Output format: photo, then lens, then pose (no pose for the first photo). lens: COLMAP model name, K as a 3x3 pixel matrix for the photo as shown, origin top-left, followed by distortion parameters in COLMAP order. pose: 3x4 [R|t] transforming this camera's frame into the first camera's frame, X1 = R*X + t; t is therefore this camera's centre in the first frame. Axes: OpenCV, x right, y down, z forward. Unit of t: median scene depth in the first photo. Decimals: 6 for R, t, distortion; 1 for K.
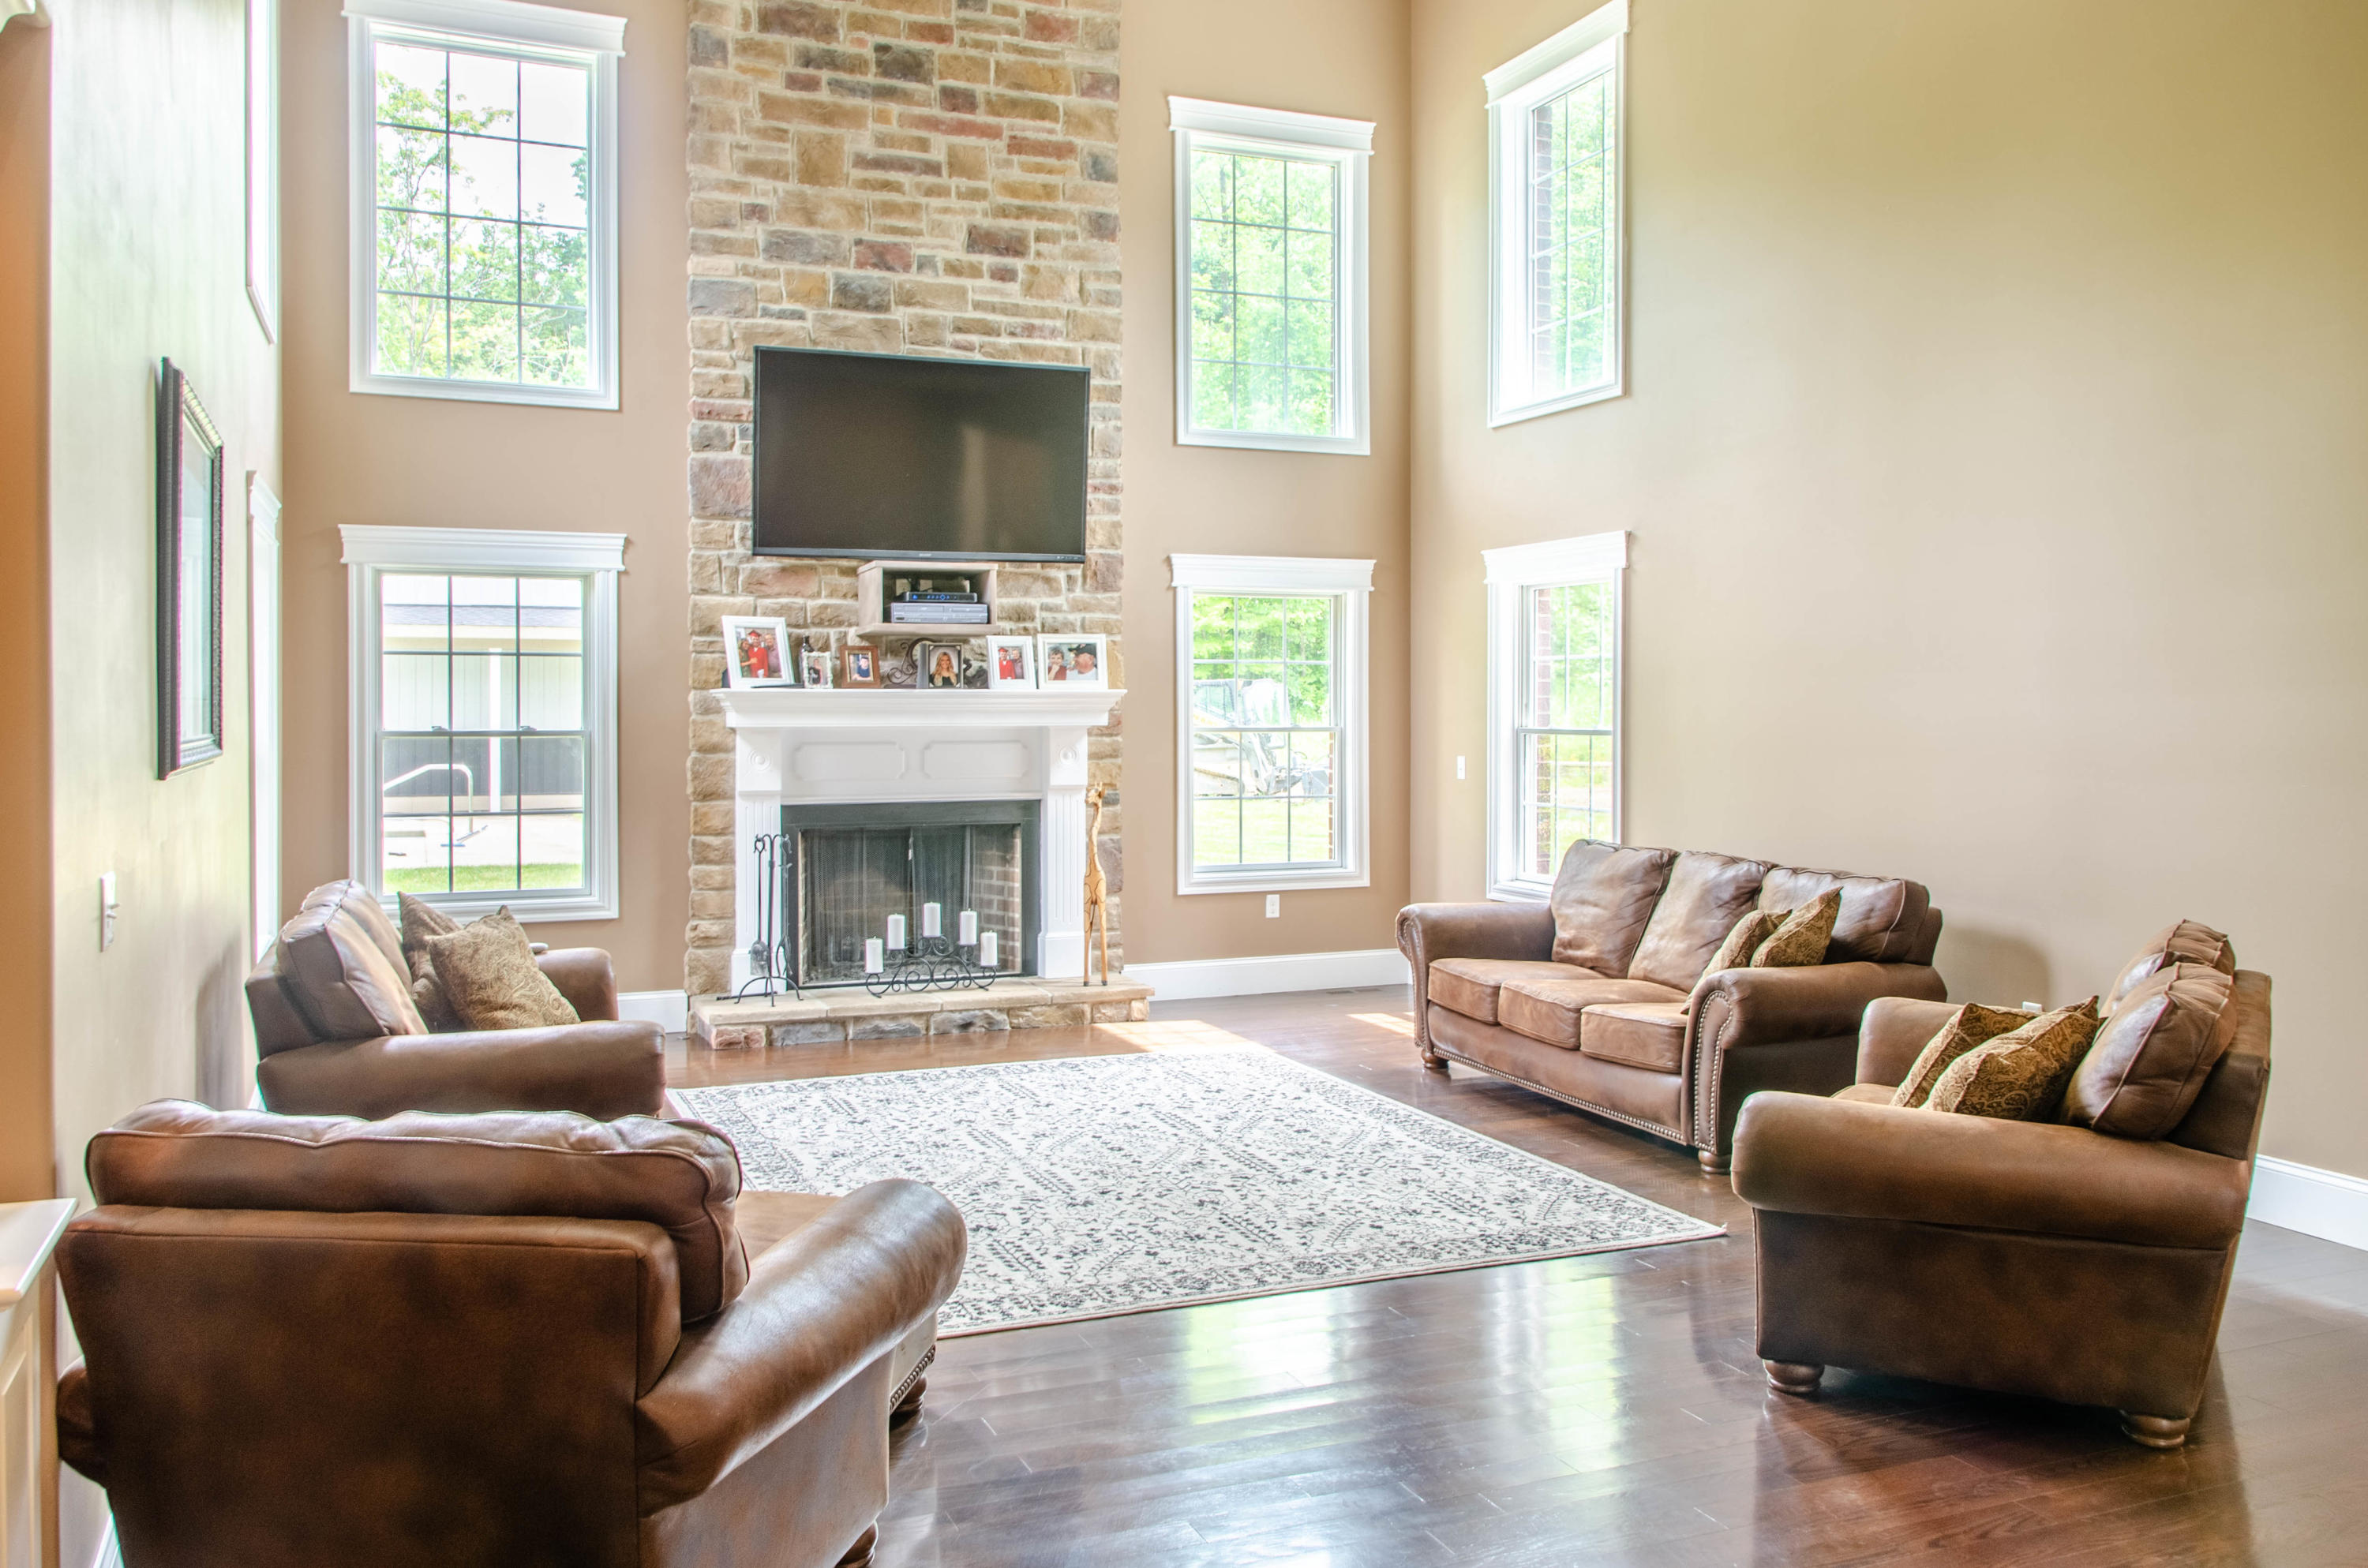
lens RADIAL K [[1789.0, 0, 1074.8], [0, 1789.0, 709.8], [0, 0, 1]] dist [0.029355, -0.031722]
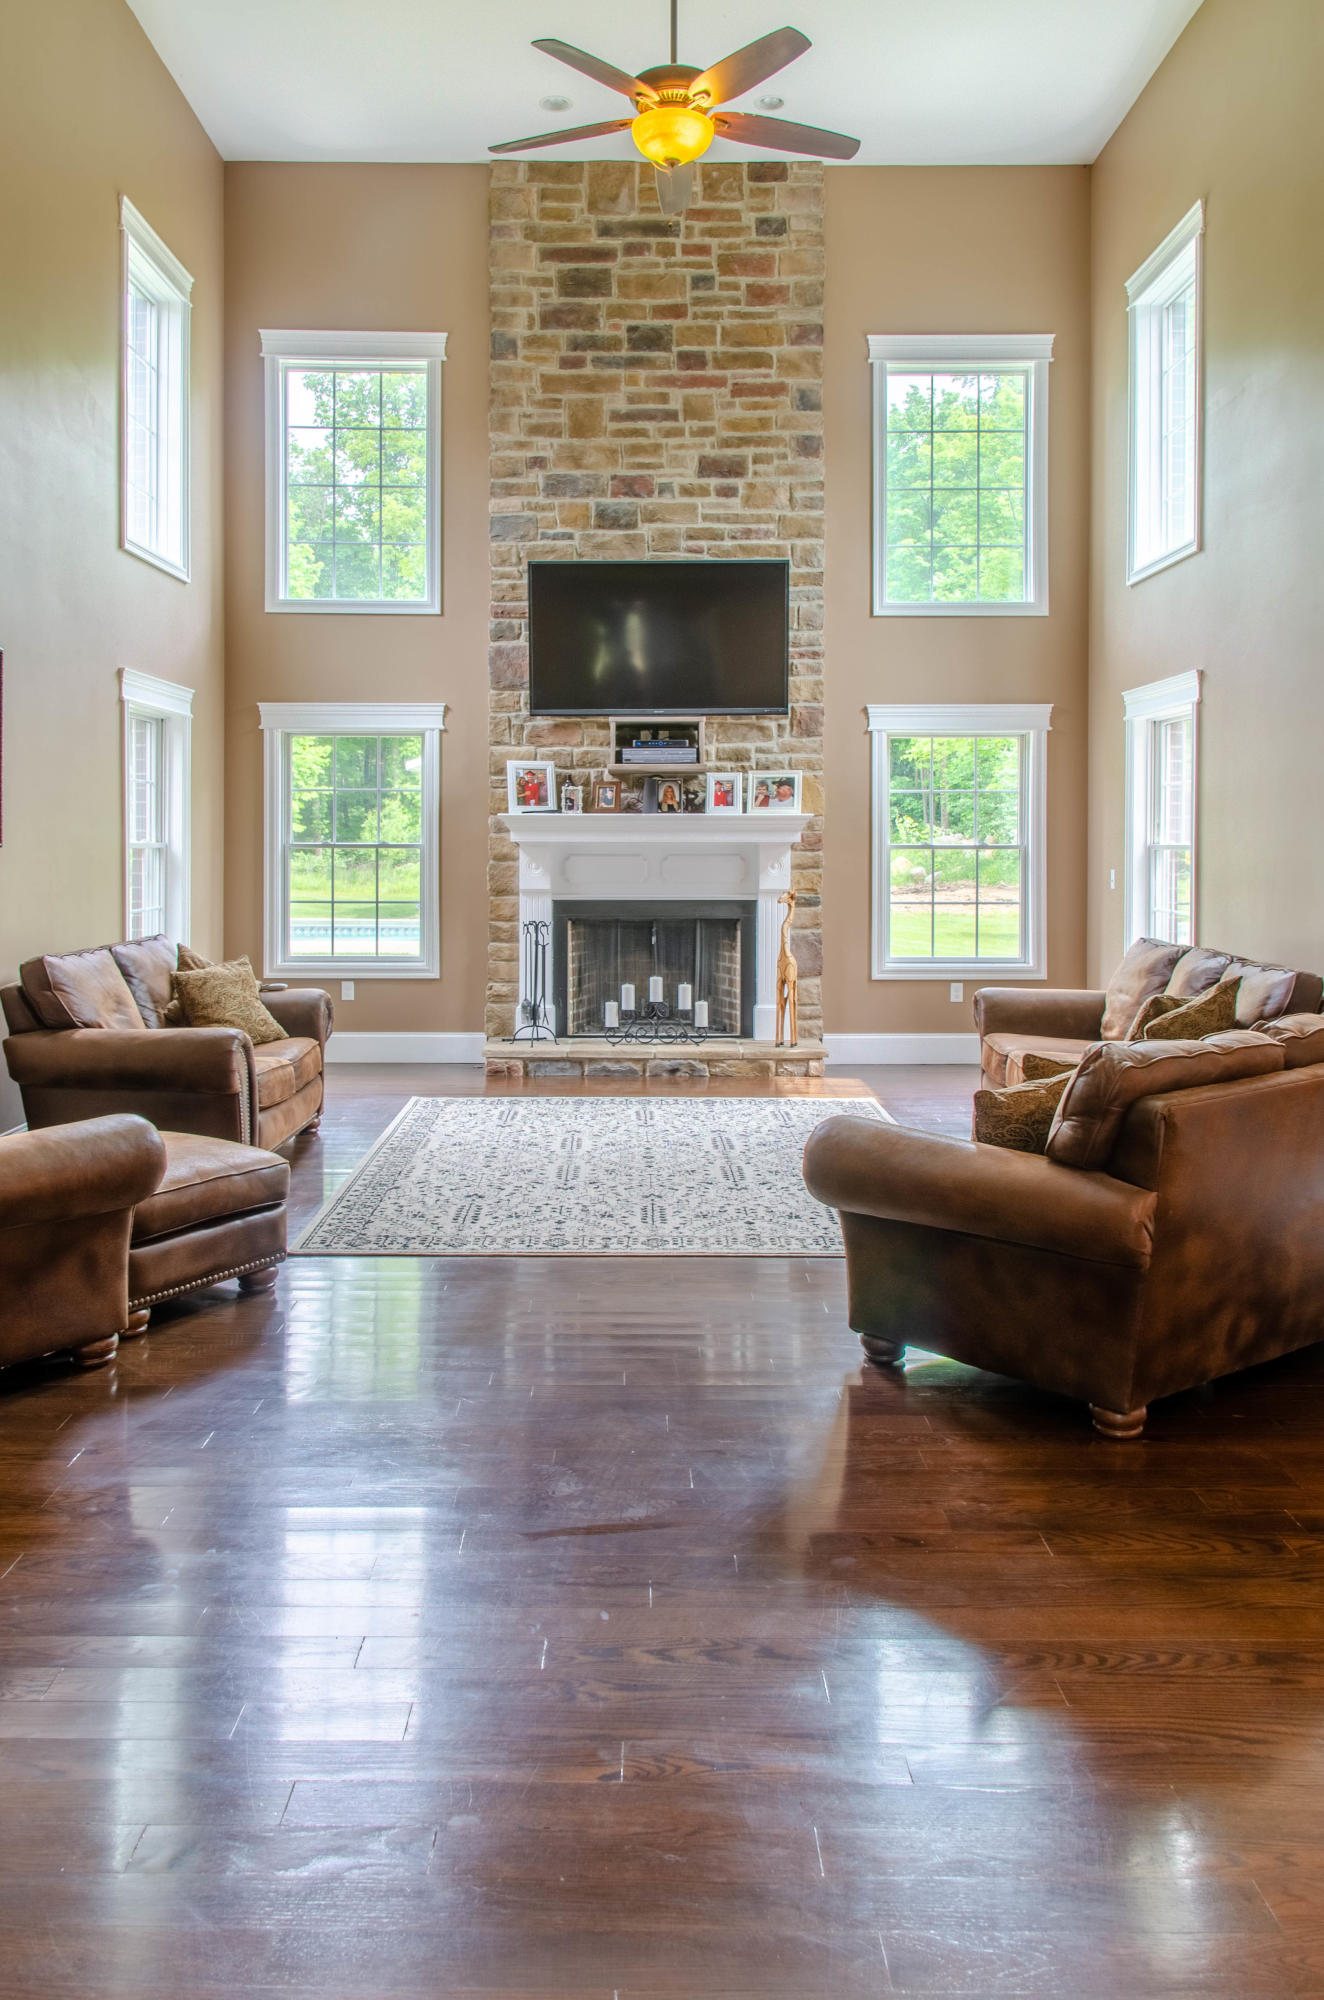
lens RADIAL K [[1511.2, 0, 787.9], [0, 1511.2, 861.4], [0, 0, 1]] dist [0.029355, -0.031722]
pose [[0.927330, 0.004455, -0.374219, 0.423786], [-0.003405, 0.999988, 0.003468, 0.019318], [0.374230, -0.001941, 0.927334, 0.007837]]
